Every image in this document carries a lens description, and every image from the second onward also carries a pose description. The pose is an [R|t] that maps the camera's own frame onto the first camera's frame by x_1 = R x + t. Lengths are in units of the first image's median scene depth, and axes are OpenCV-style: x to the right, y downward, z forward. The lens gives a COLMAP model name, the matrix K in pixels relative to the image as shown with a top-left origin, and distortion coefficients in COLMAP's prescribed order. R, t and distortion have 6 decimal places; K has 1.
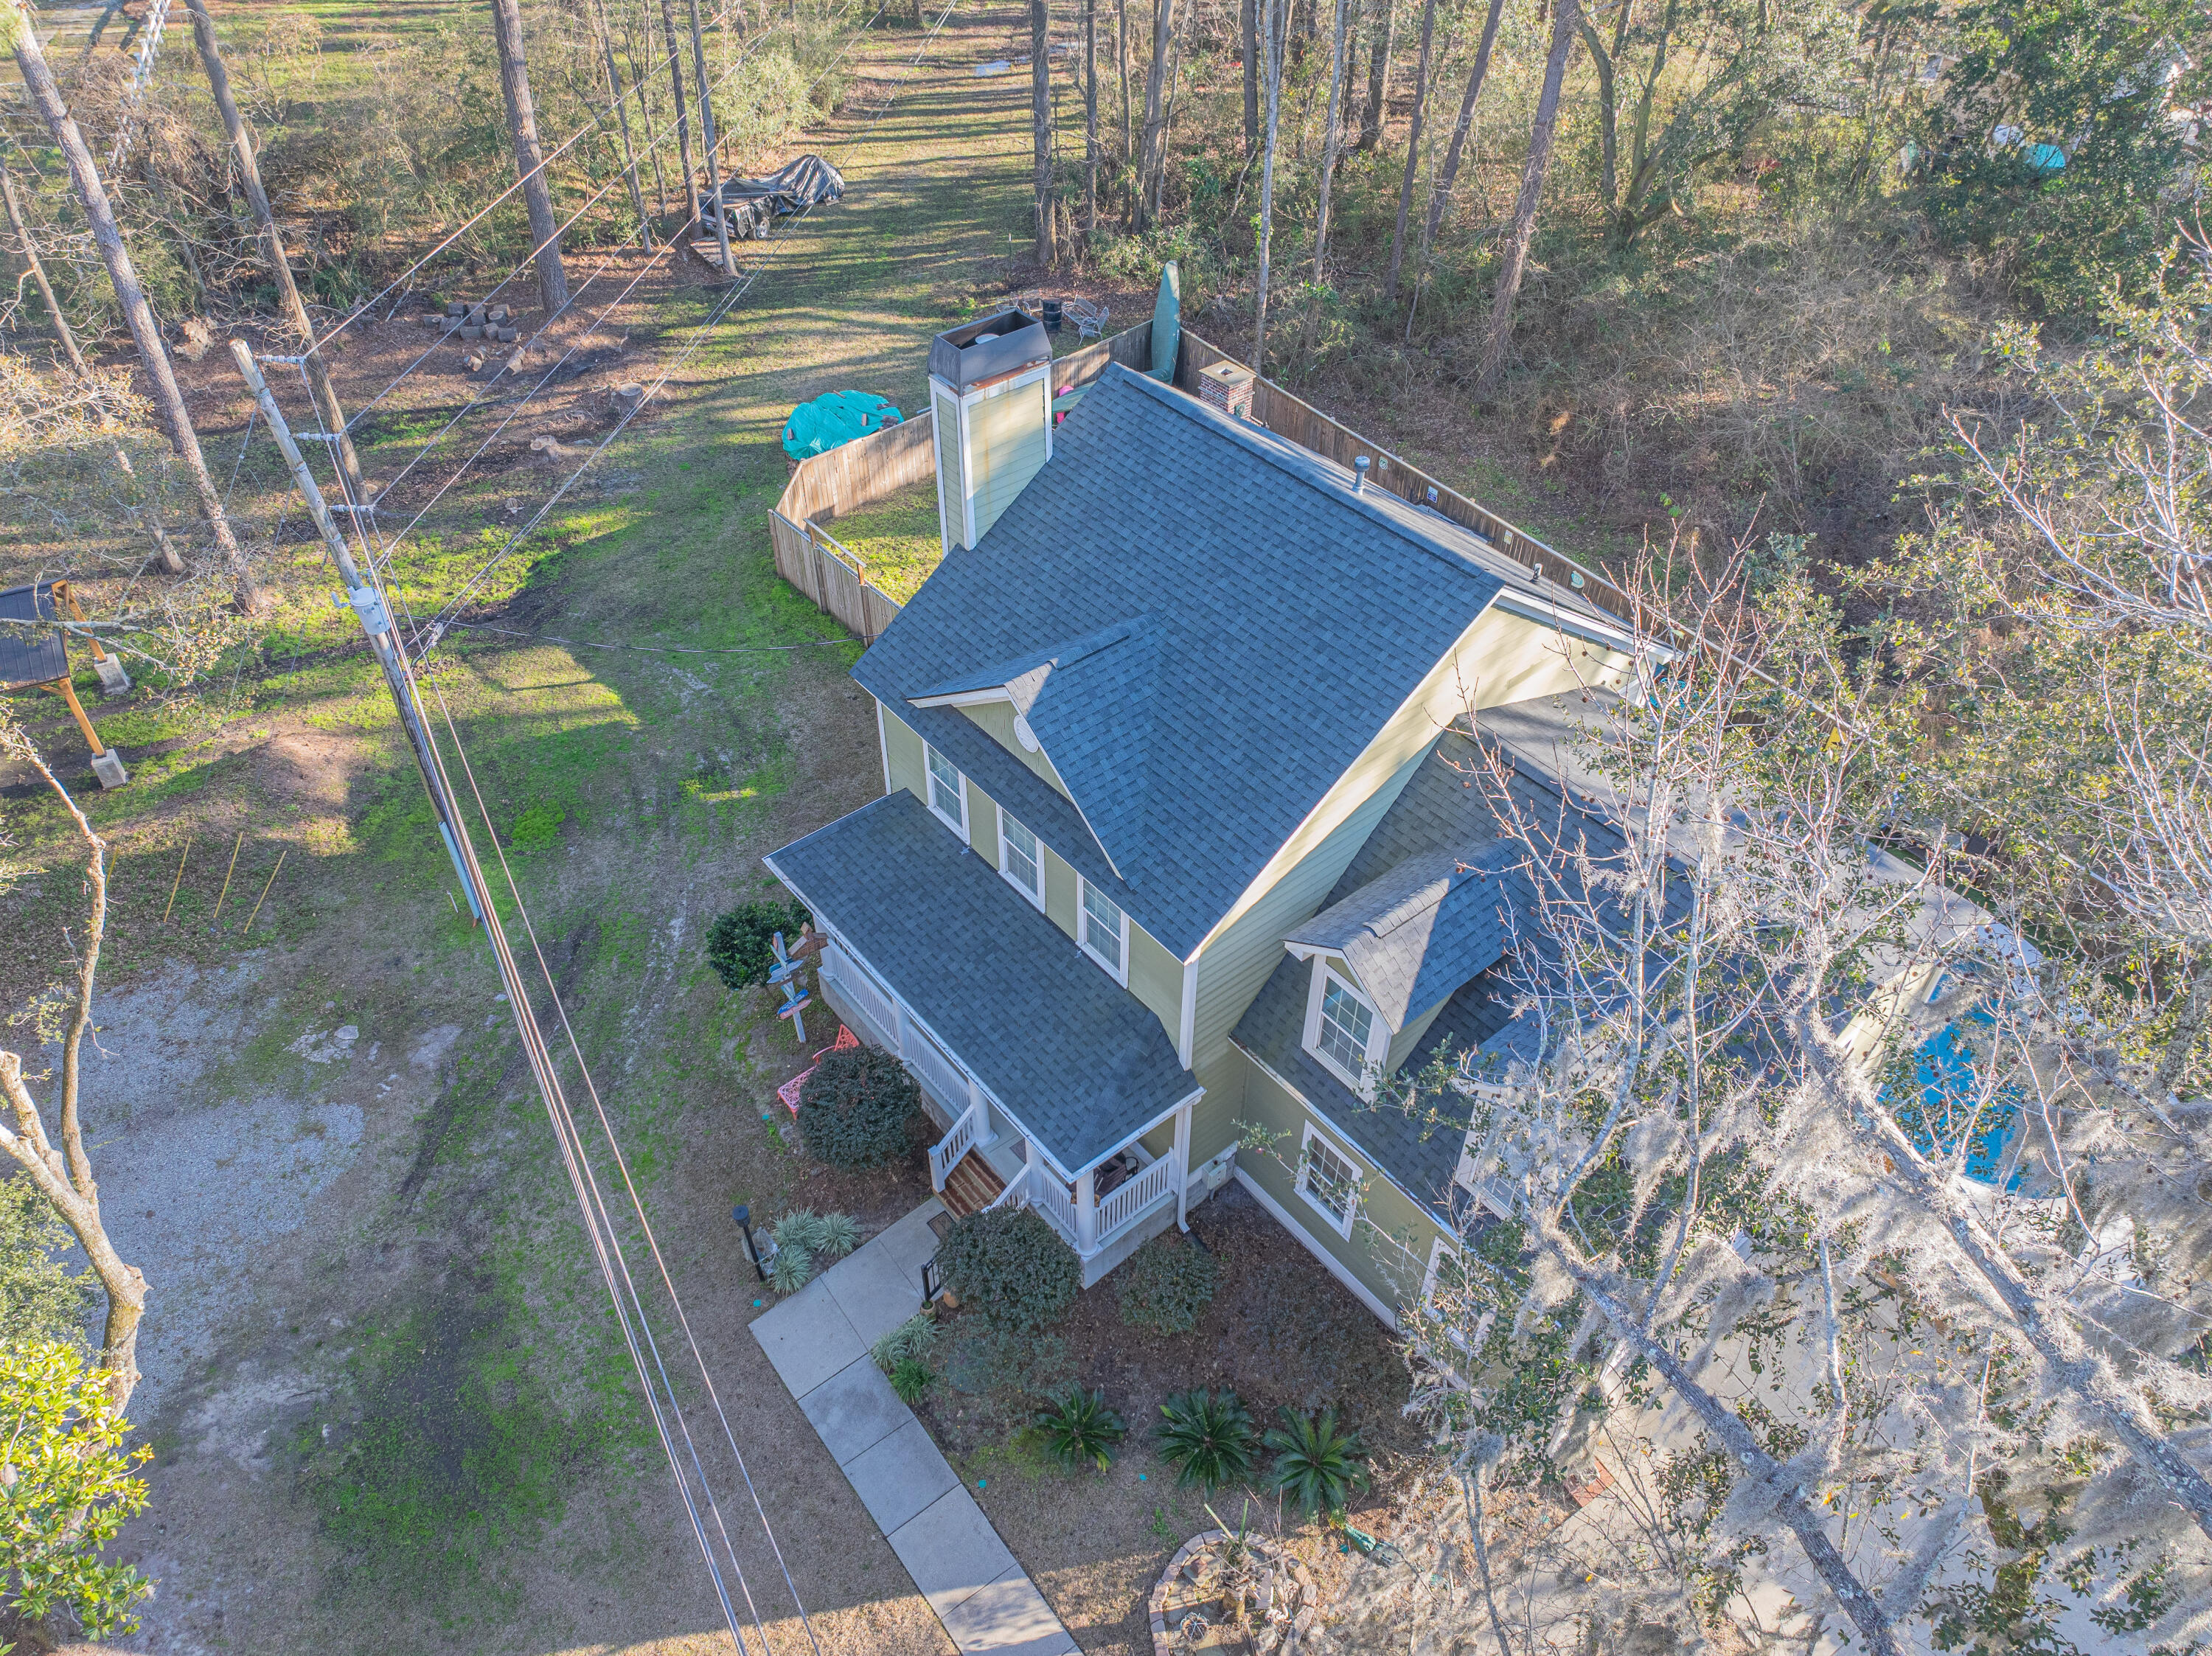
lens RADIAL K [[1521.4, 0, 1106.0], [0, 1521.4, 828.0], [0, 0, 1]] dist [-0.007224, -0.000241]
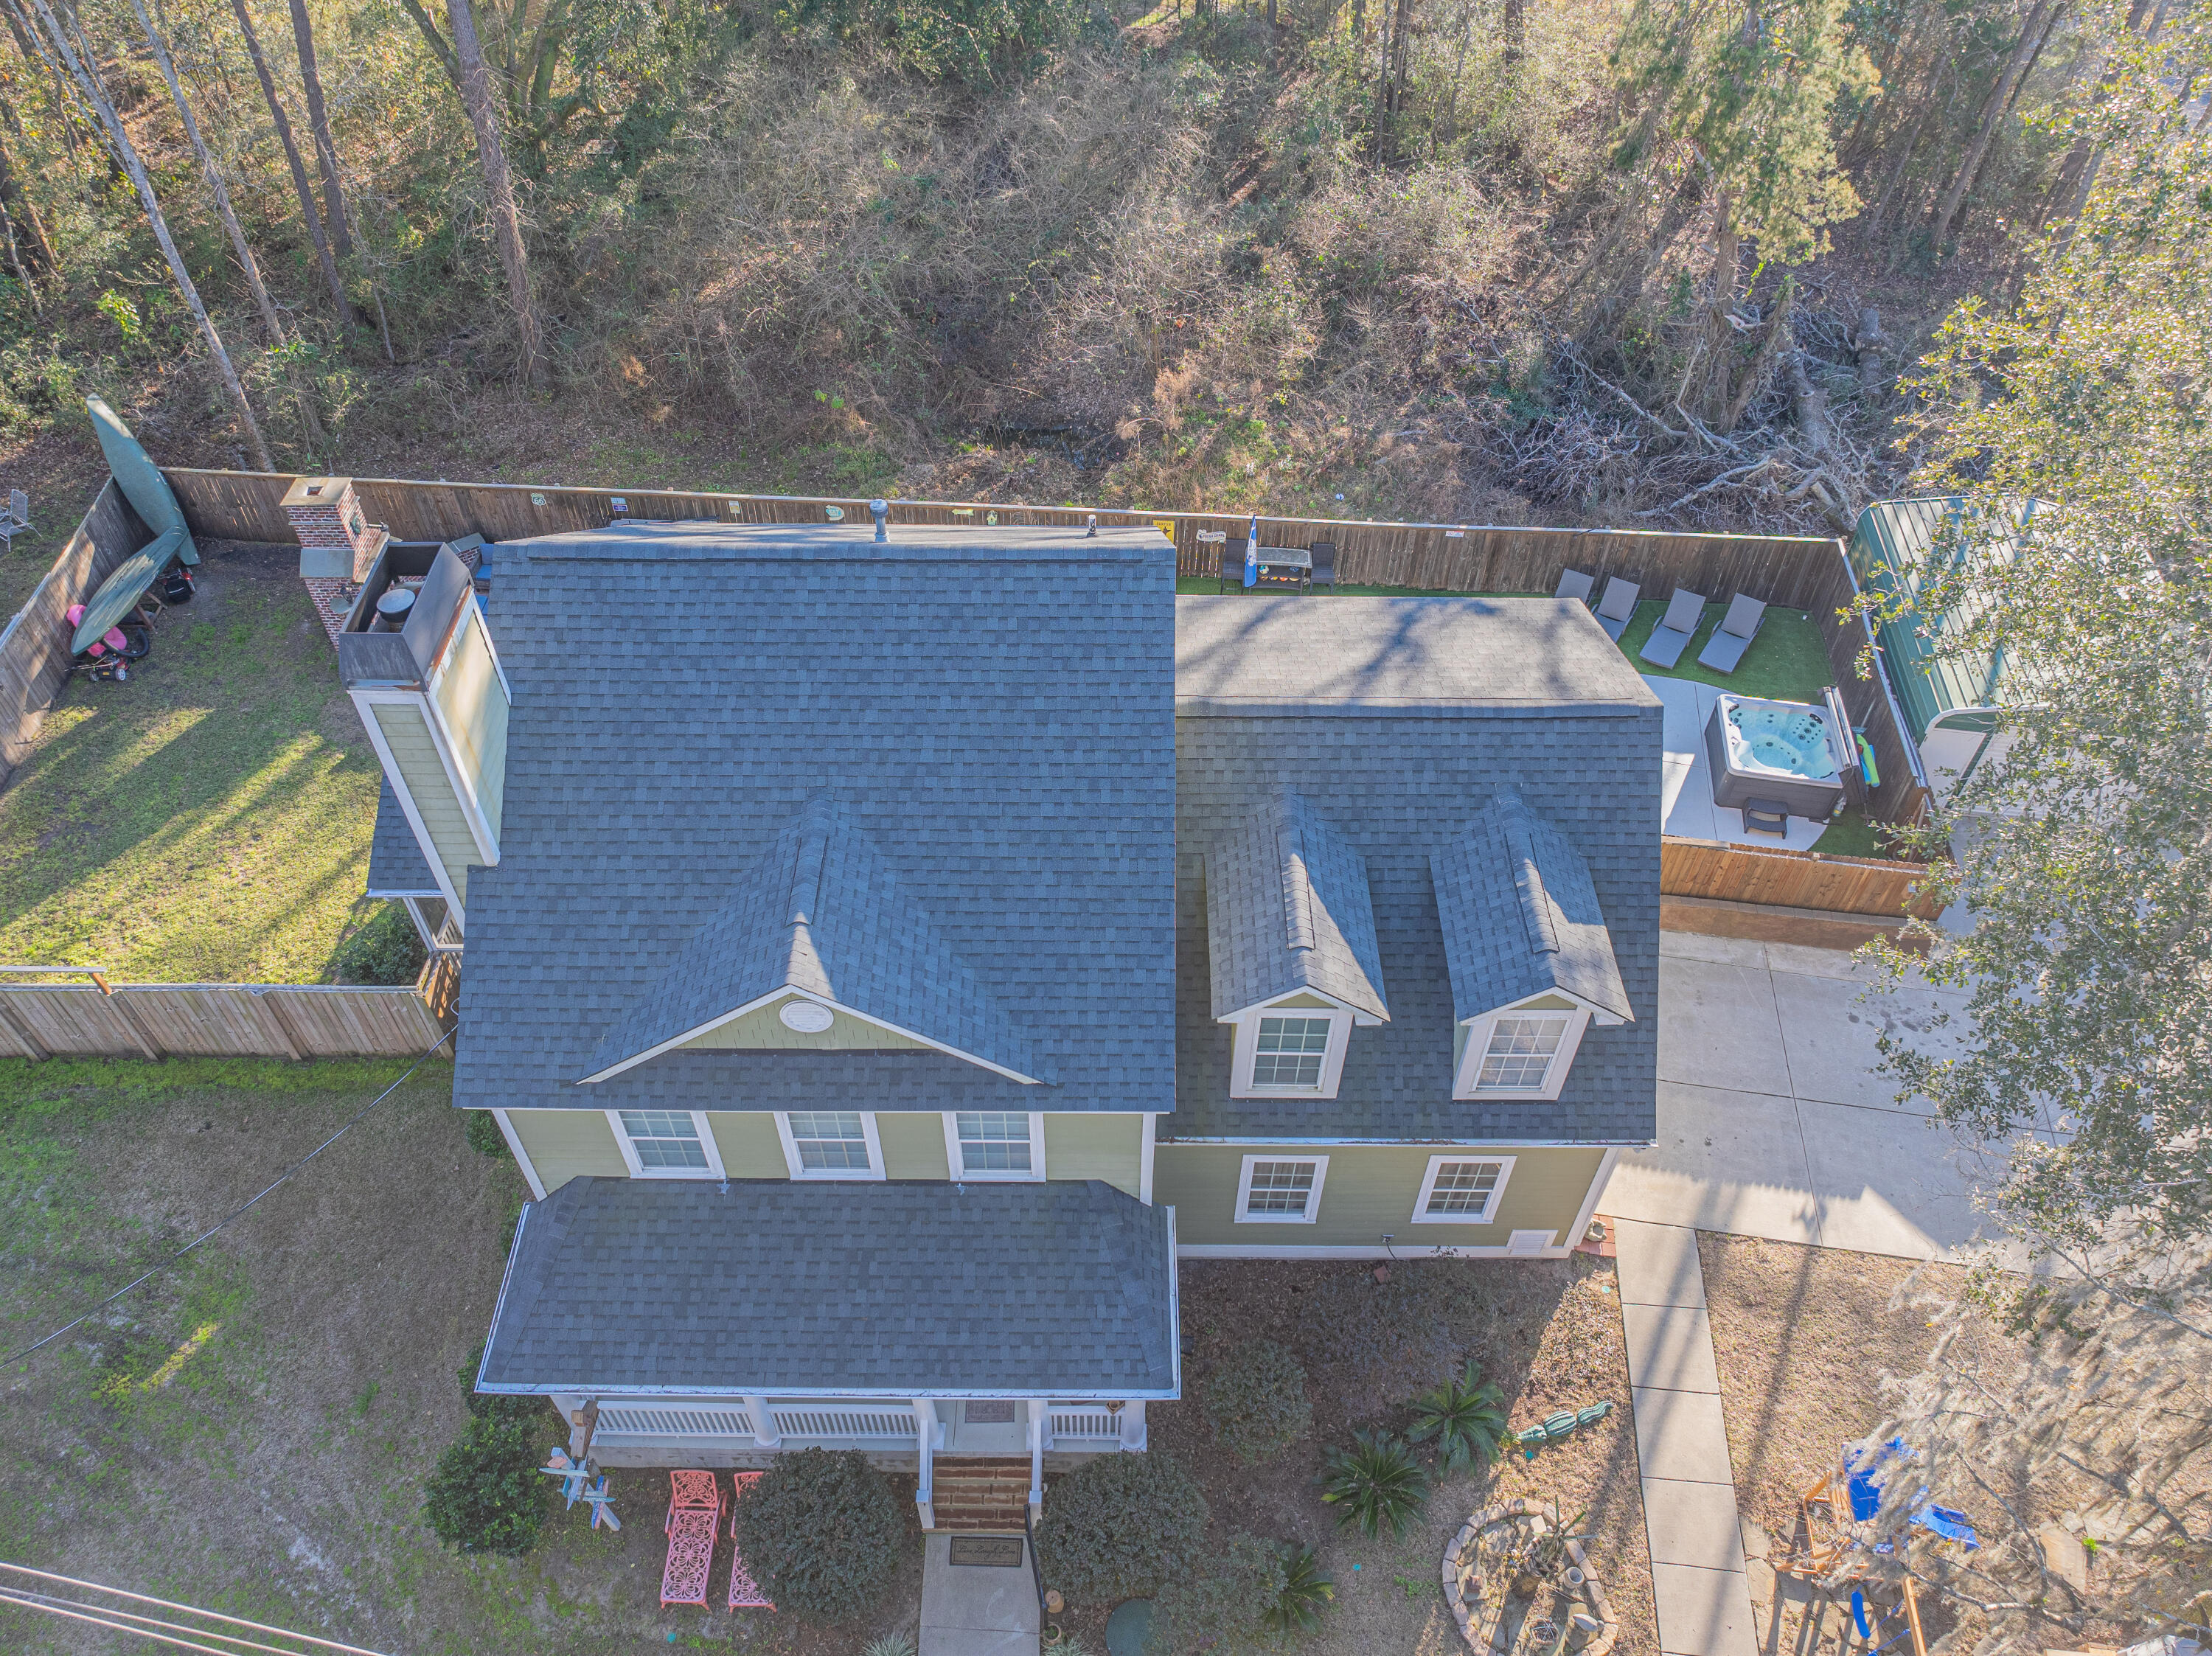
lens RADIAL K [[1545.6, 0, 1106.0], [0, 1545.6, 828.0], [0, 0, 1]] dist [-0.037731, 0.002783]
pose [[0.641489, -0.564292, 0.519680, -0.262161], [0.522869, 0.817322, 0.242059, -0.212939], [-0.561337, 0.116446, 0.819354, 0.230917]]
